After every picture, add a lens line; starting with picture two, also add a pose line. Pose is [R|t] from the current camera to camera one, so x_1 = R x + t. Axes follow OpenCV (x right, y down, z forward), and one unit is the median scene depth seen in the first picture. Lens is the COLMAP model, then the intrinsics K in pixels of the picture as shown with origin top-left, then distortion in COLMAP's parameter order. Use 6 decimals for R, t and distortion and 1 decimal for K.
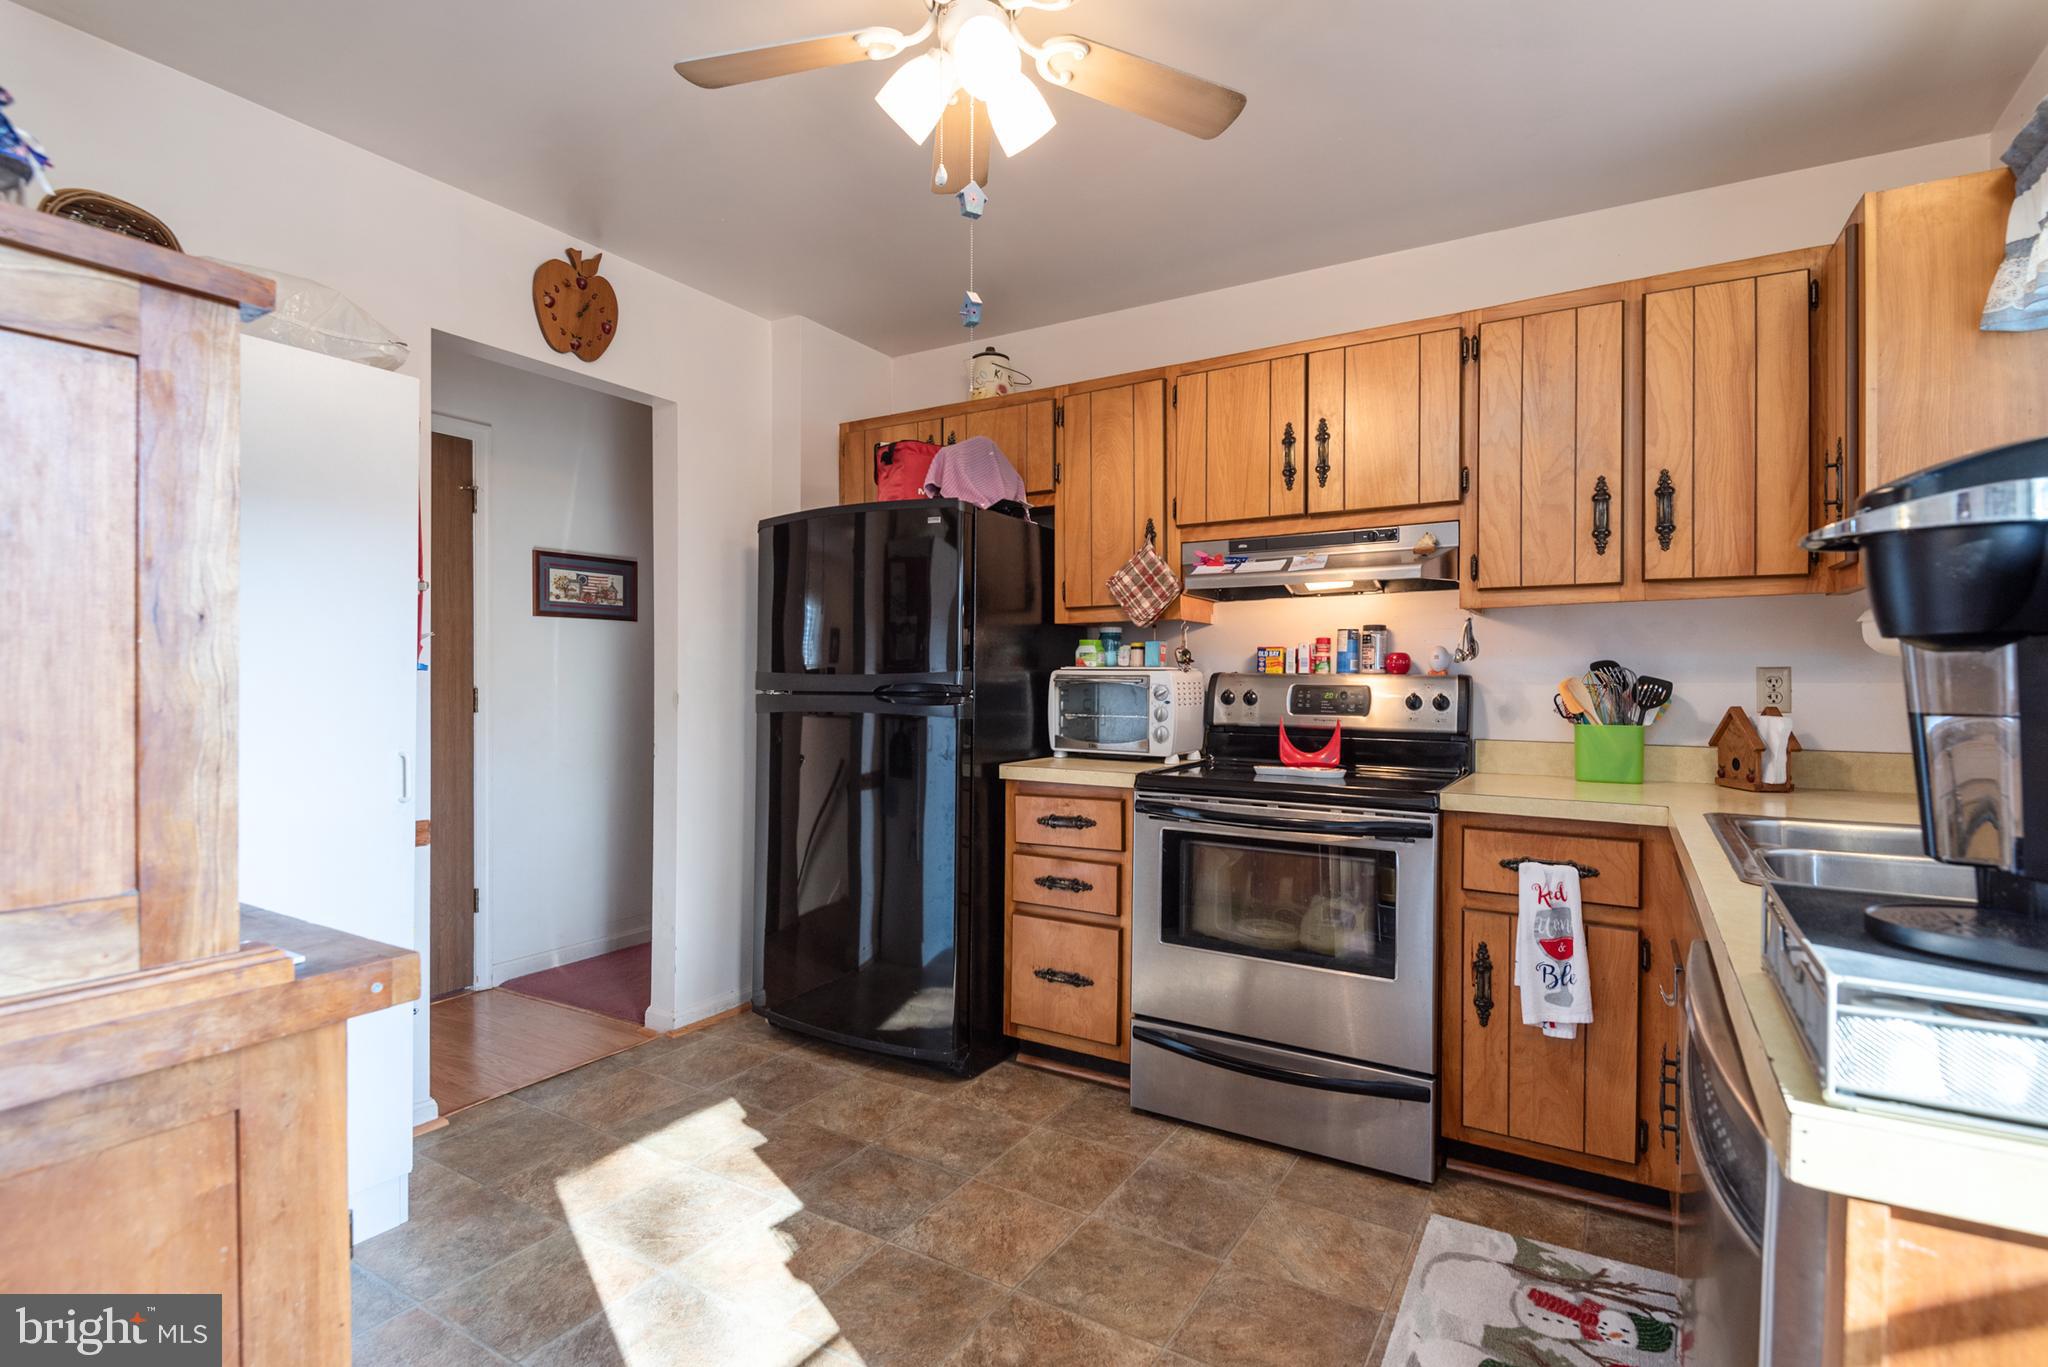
lens RADIAL K [[1011.2, 0, 1035.6], [0, 1011.2, 673.3], [0, 0, 1]] dist [-0.000659, -0.000163]
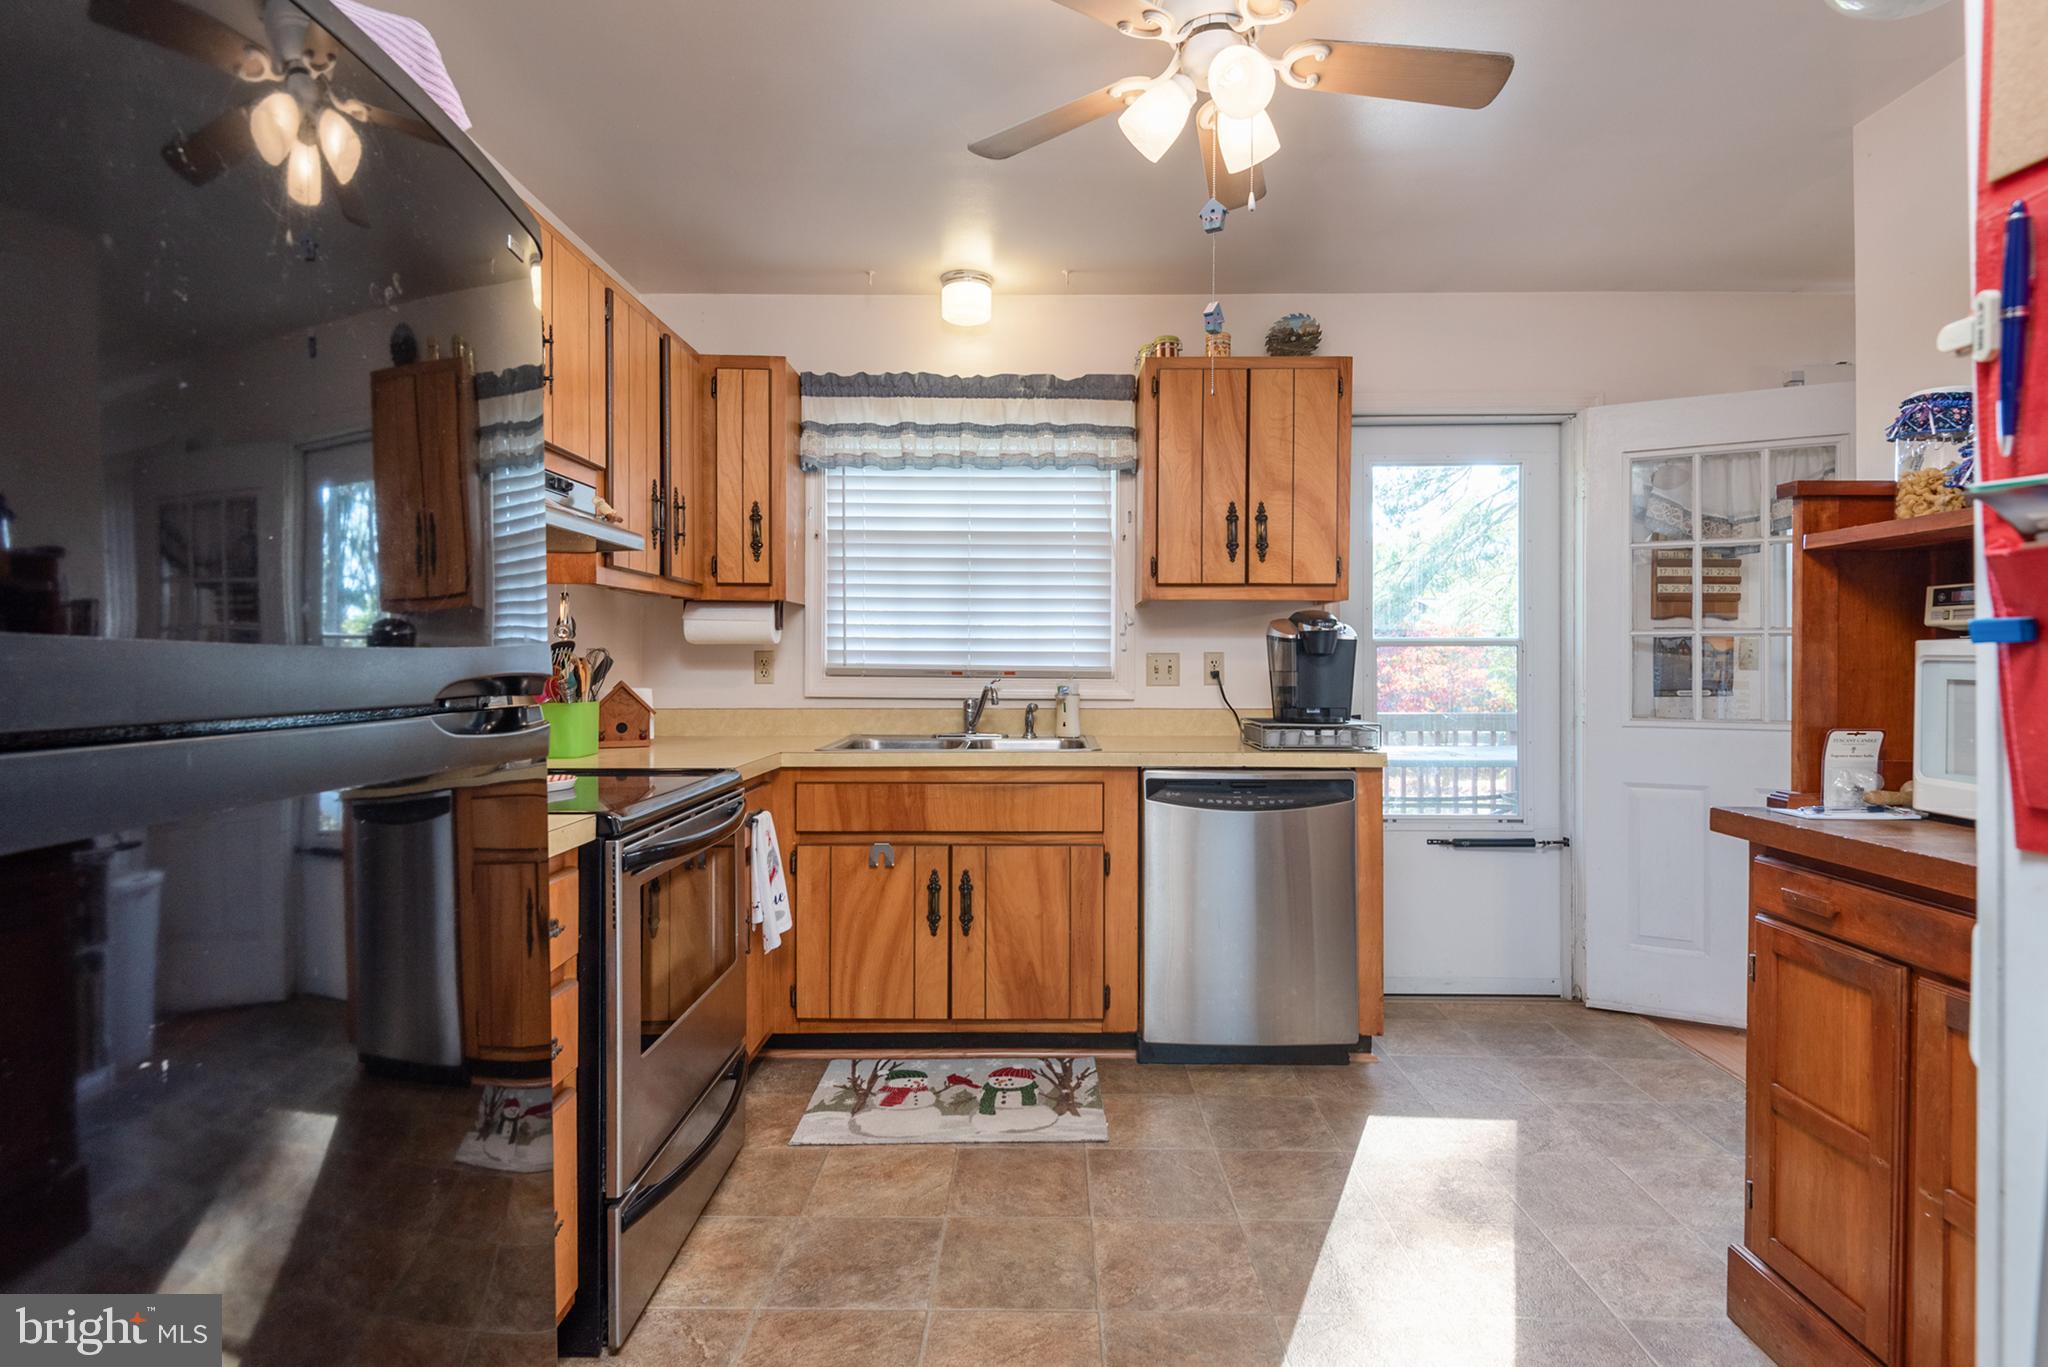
lens RADIAL K [[1011.2, 0, 1035.6], [0, 1011.2, 673.3], [0, 0, 1]] dist [-0.000659, -0.000163]
pose [[-0.508905, -0.013406, 0.860718, -0.758496], [-0.003191, 0.999901, 0.013687, 0.005996], [-0.860817, 0.004218, -0.508897, 1.465801]]
